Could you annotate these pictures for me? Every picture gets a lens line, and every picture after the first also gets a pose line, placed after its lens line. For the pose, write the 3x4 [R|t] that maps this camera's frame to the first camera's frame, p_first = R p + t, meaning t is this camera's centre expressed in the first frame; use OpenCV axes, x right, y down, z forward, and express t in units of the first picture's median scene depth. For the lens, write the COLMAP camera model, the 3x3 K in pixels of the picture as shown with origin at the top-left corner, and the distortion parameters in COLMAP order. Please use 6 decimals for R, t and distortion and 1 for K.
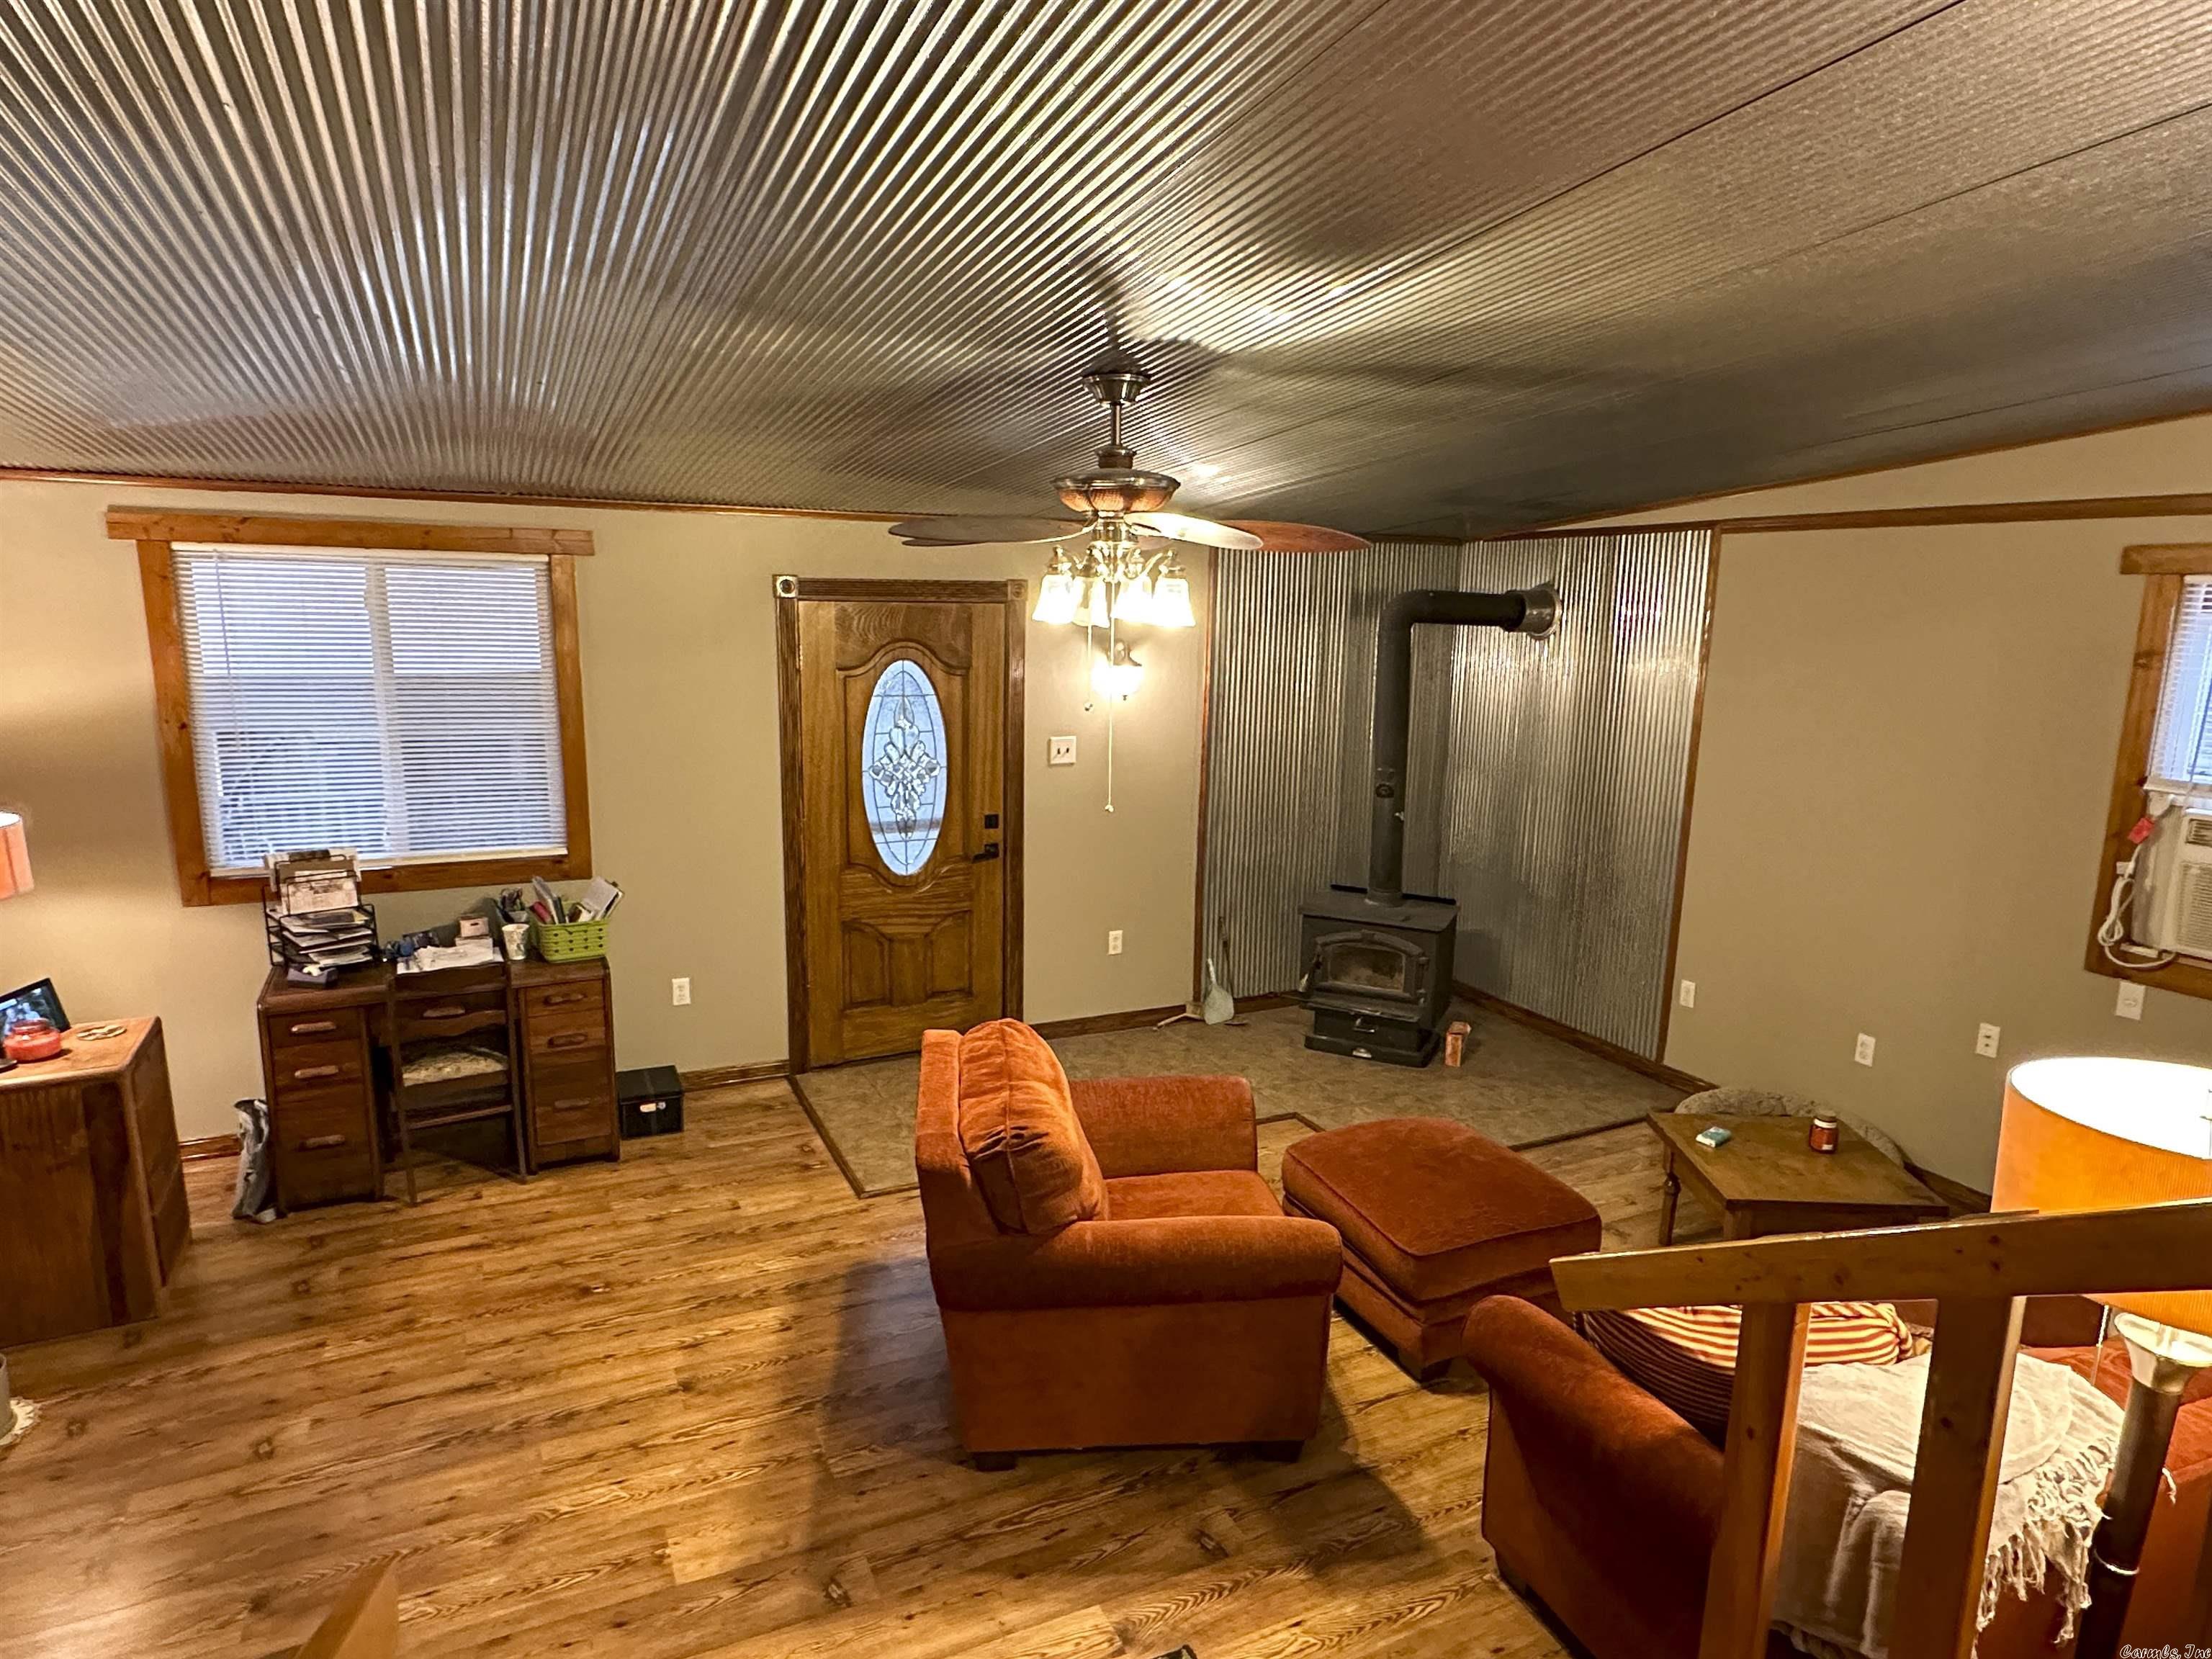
lens RADIAL K [[1279.7, 0, 1110.7], [0, 1279.7, 842.0], [0, 0, 1]] dist [0.000198, 0.000228]
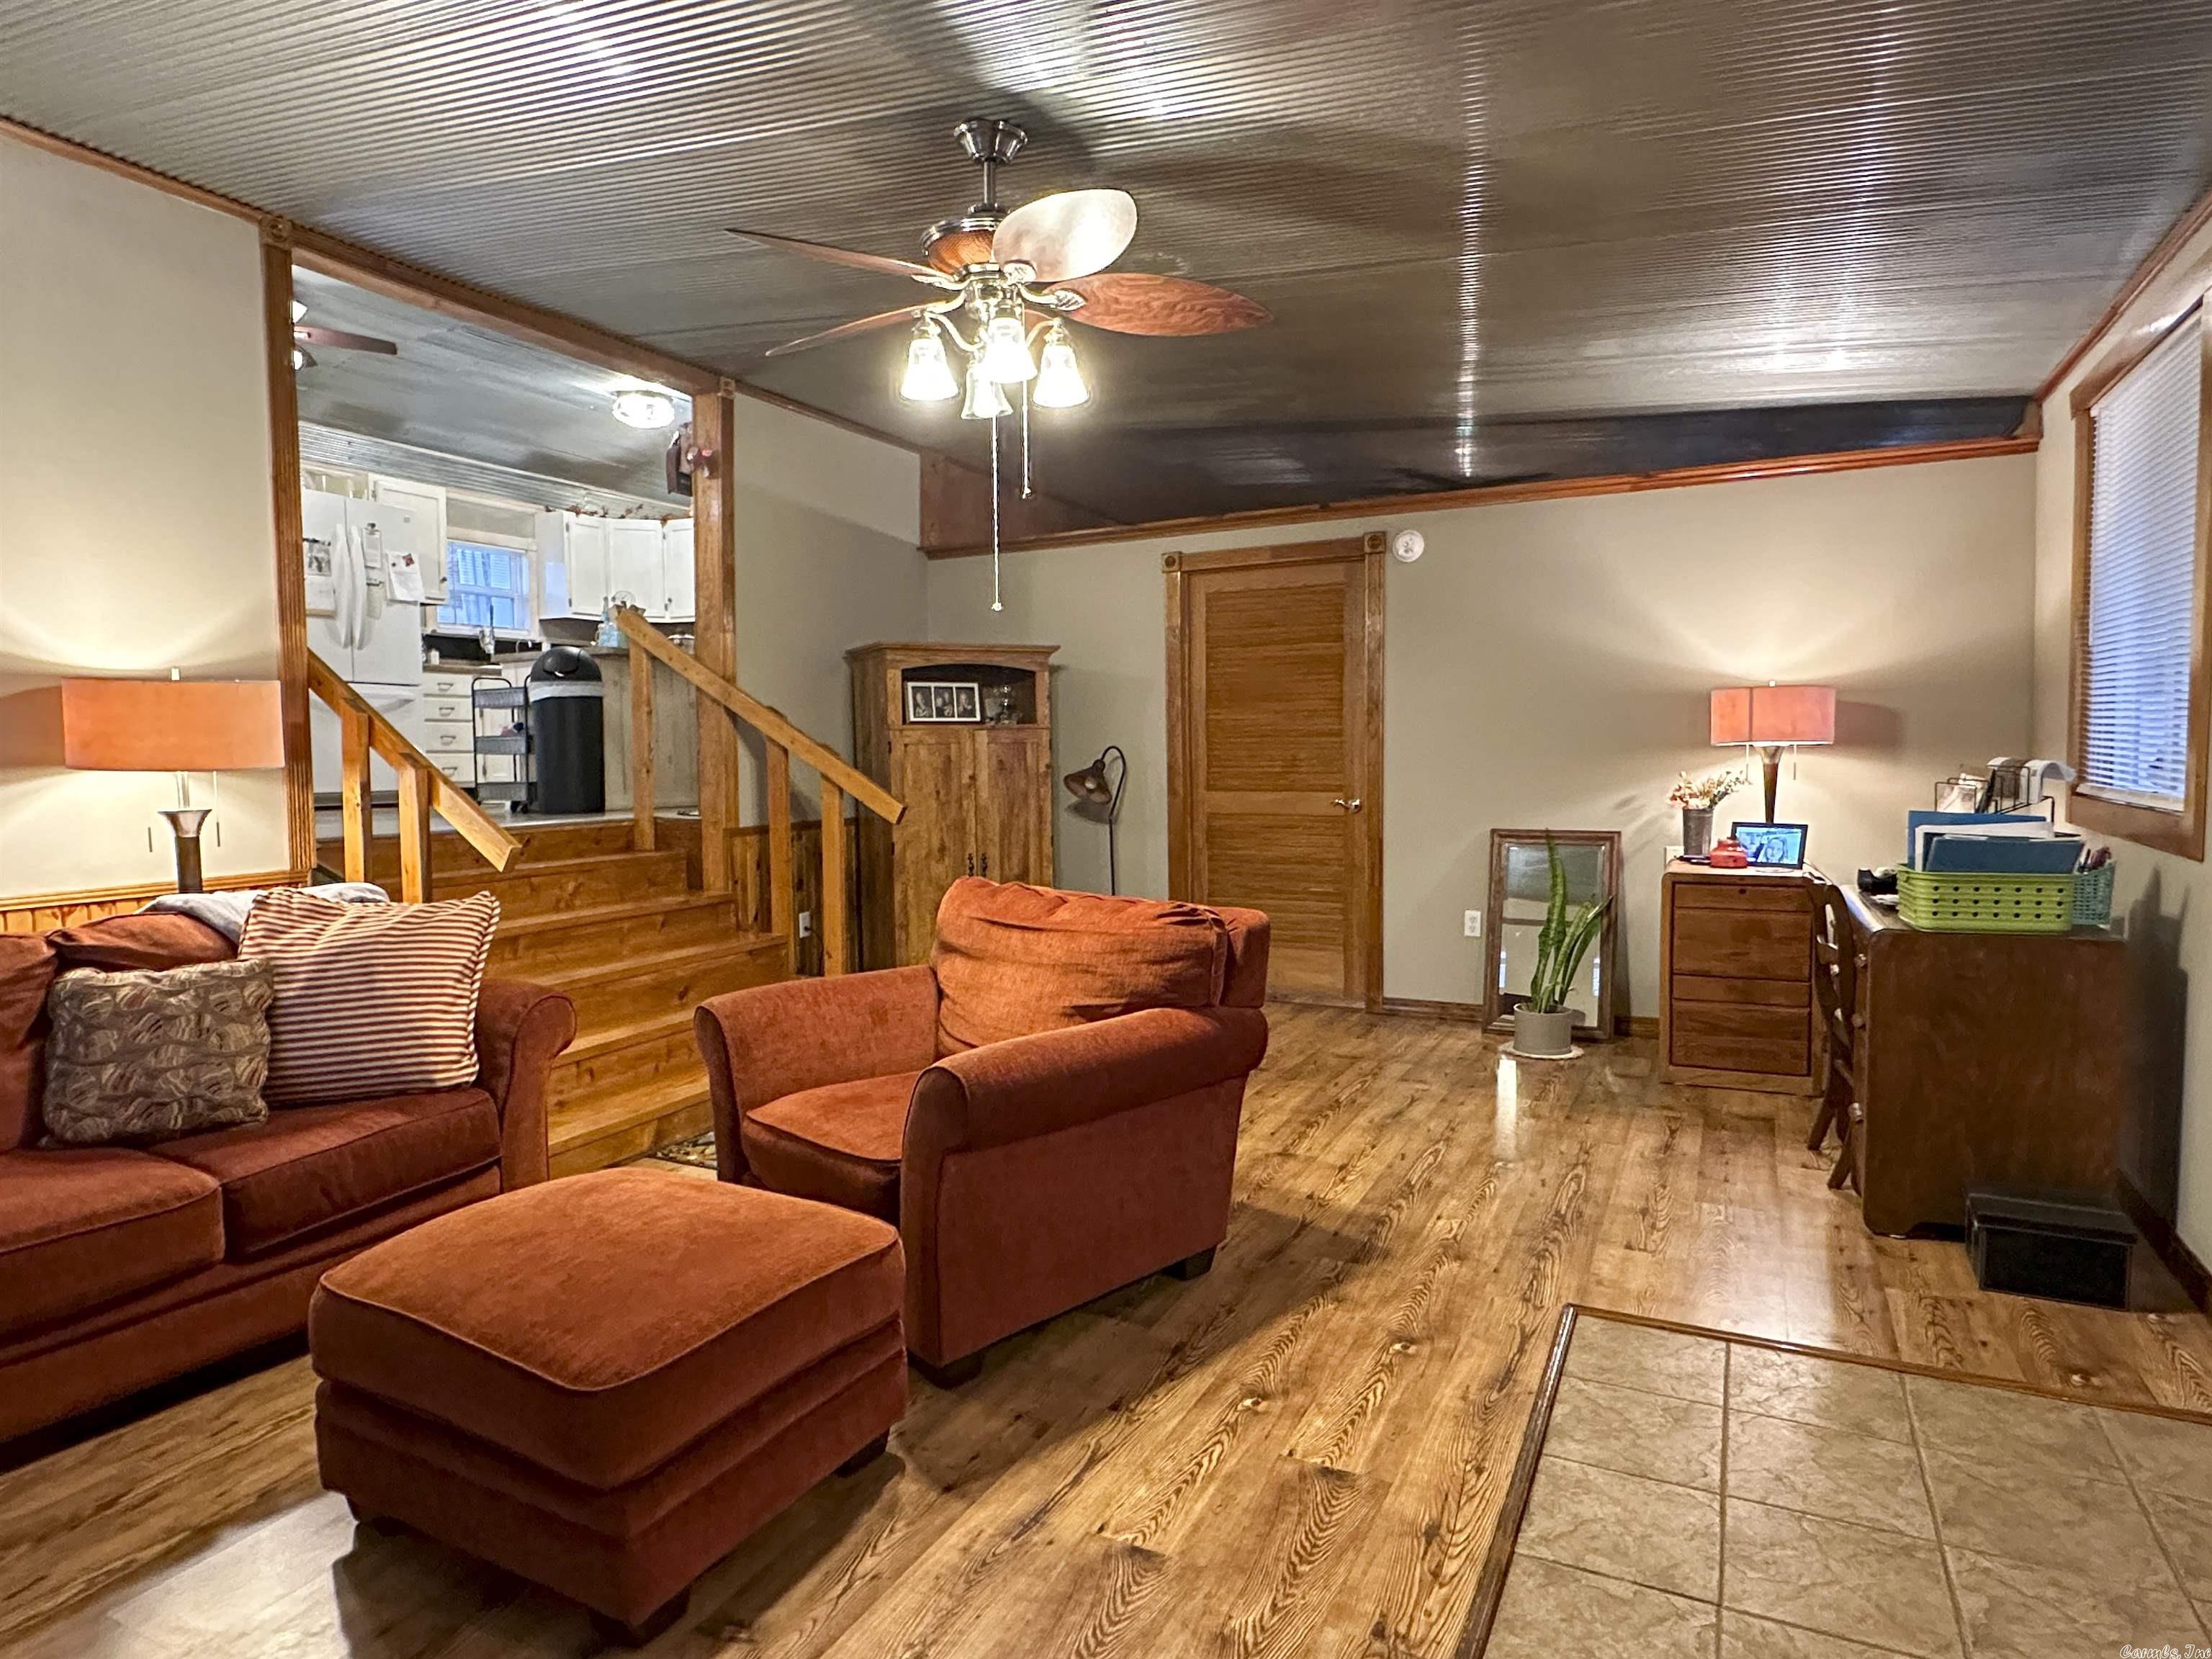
lens RADIAL K [[1279.7, 0, 1095.1], [0, 1279.7, 823.6], [0, 0, 1]] dist [0.000198, 0.000228]
pose [[-0.798707, 0.027118, -0.601108, 0.381452], [-0.120214, 0.971653, 0.203566, -0.053987], [0.589589, 0.234851, -0.772806, 1.374995]]
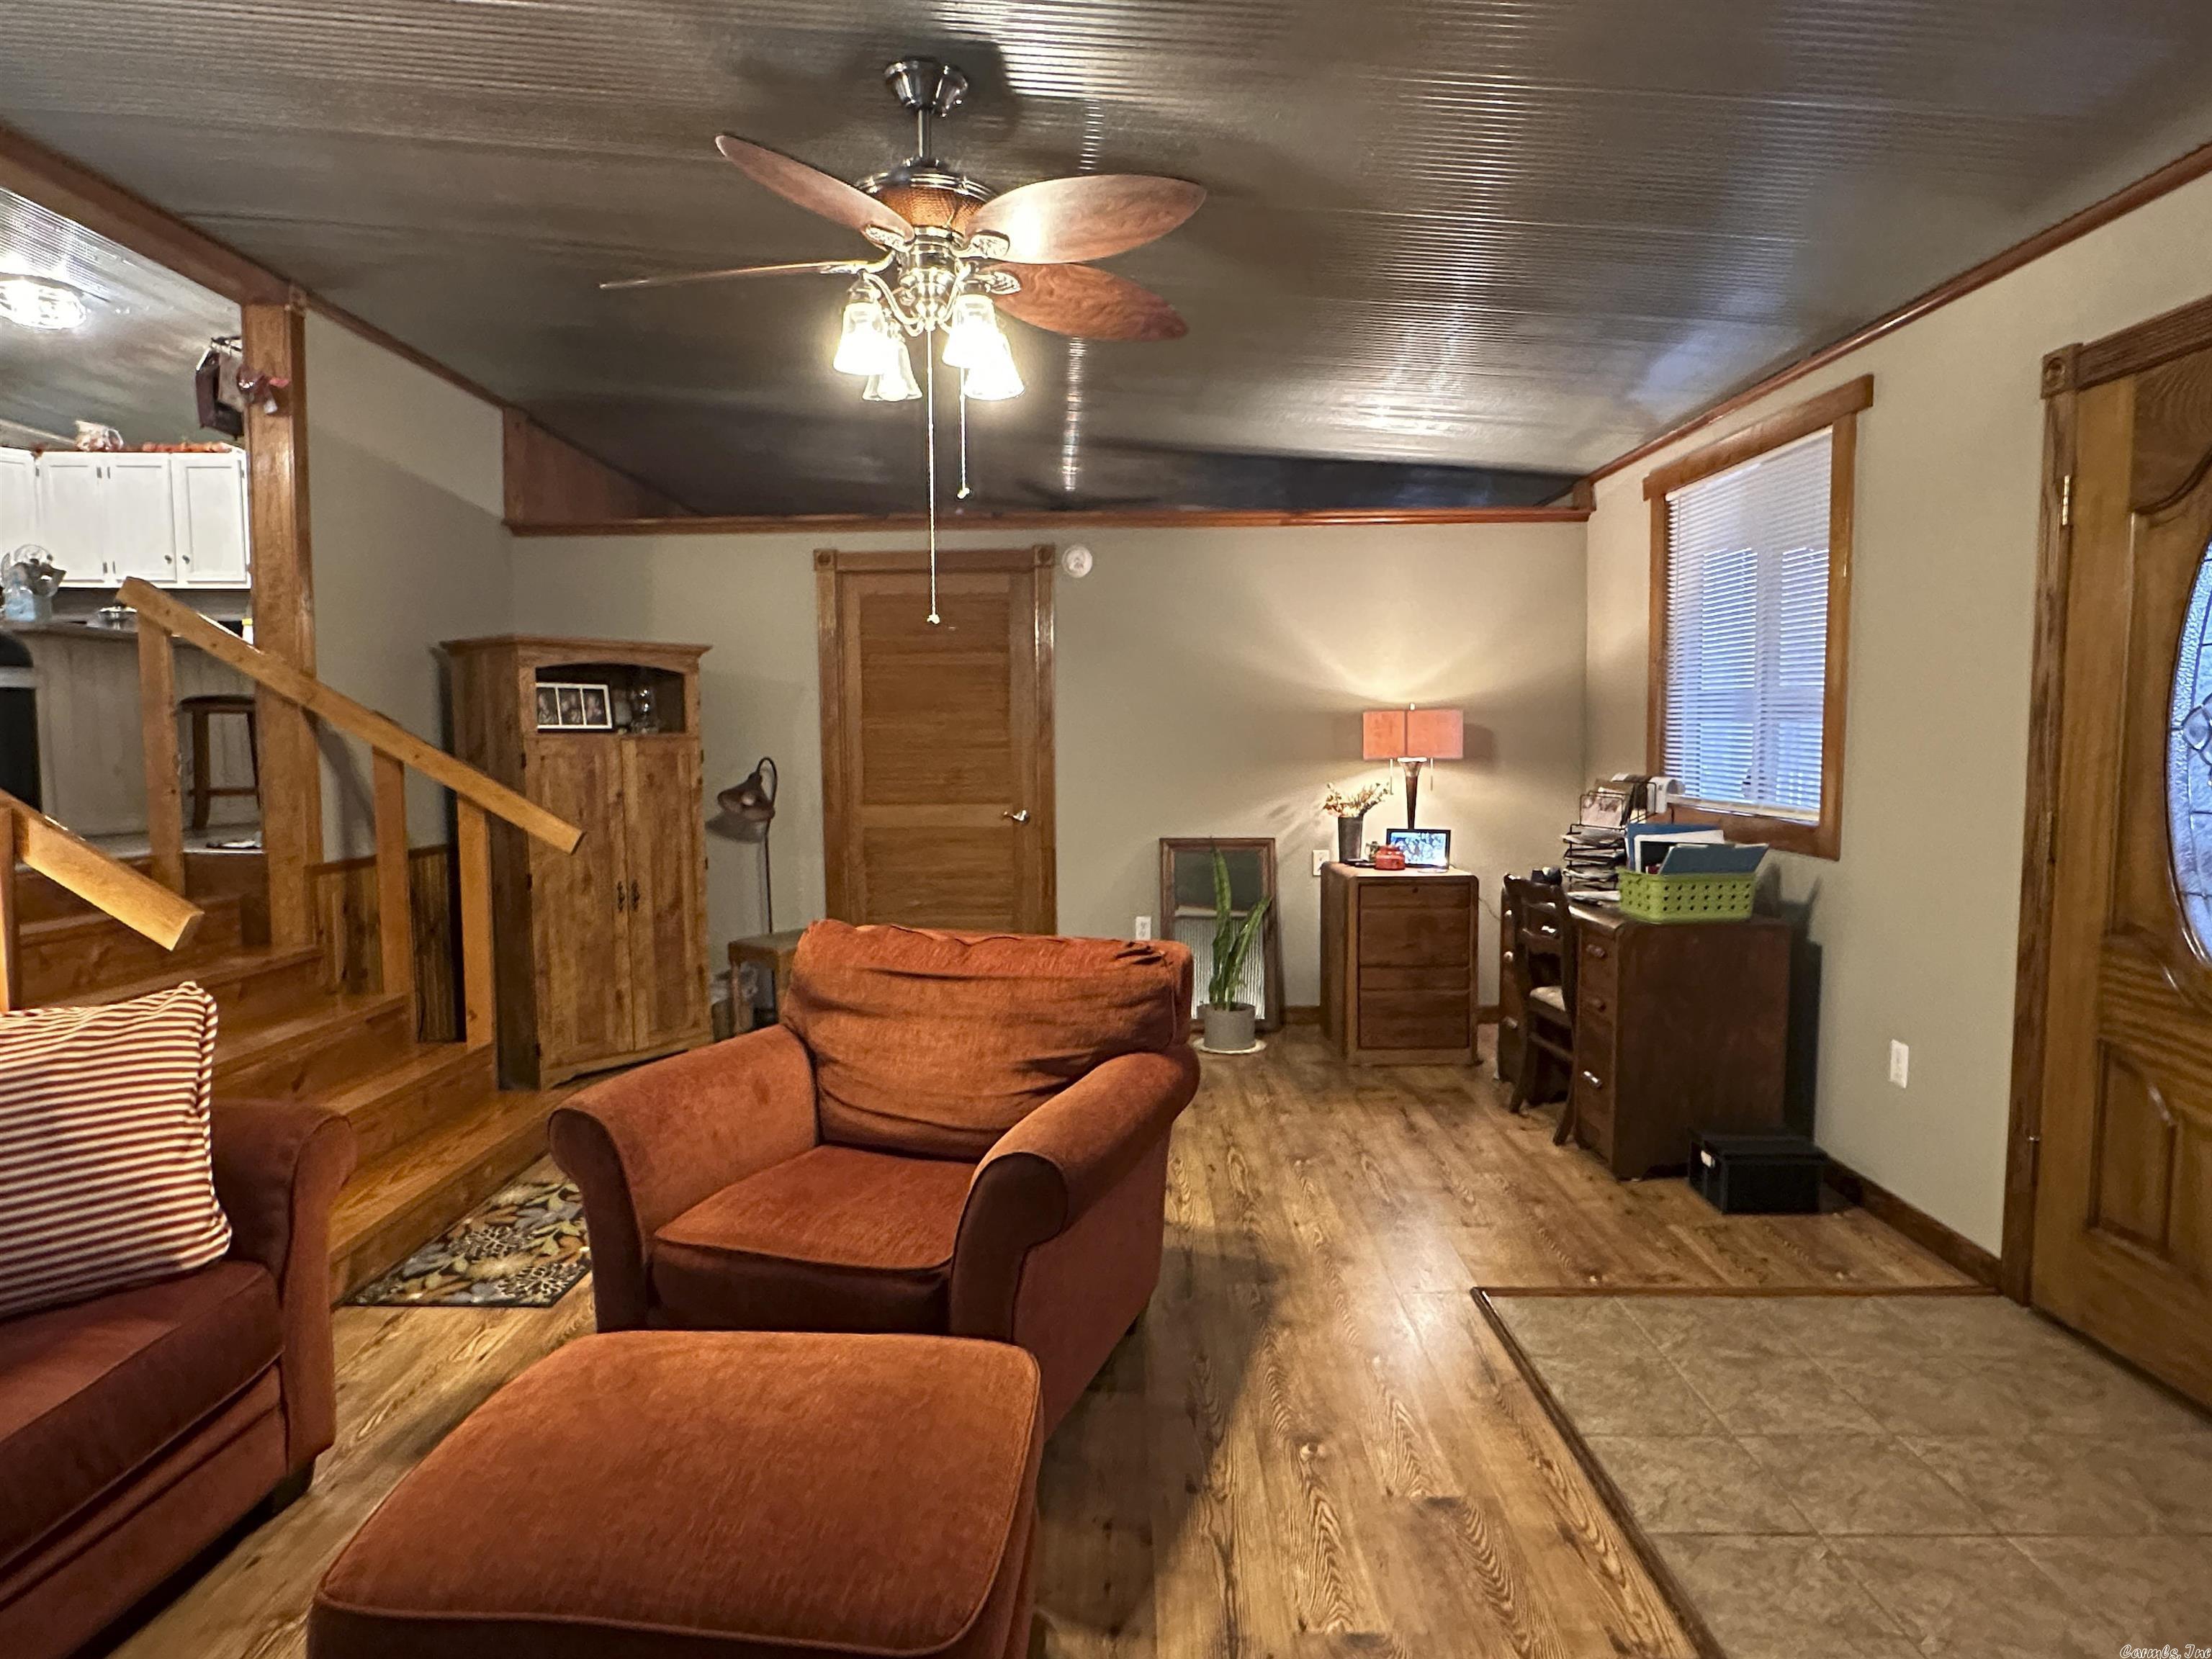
lens RADIAL K [[1279.7, 0, 1092.0], [0, 1279.7, 831.0], [0, 0, 1]] dist [0.000198, 0.000228]
pose [[-0.455752, 0.049343, -0.888738, 0.519866], [-0.175925, 0.973773, 0.144280, -0.023262], [0.872548, 0.222108, -0.435118, 1.133813]]
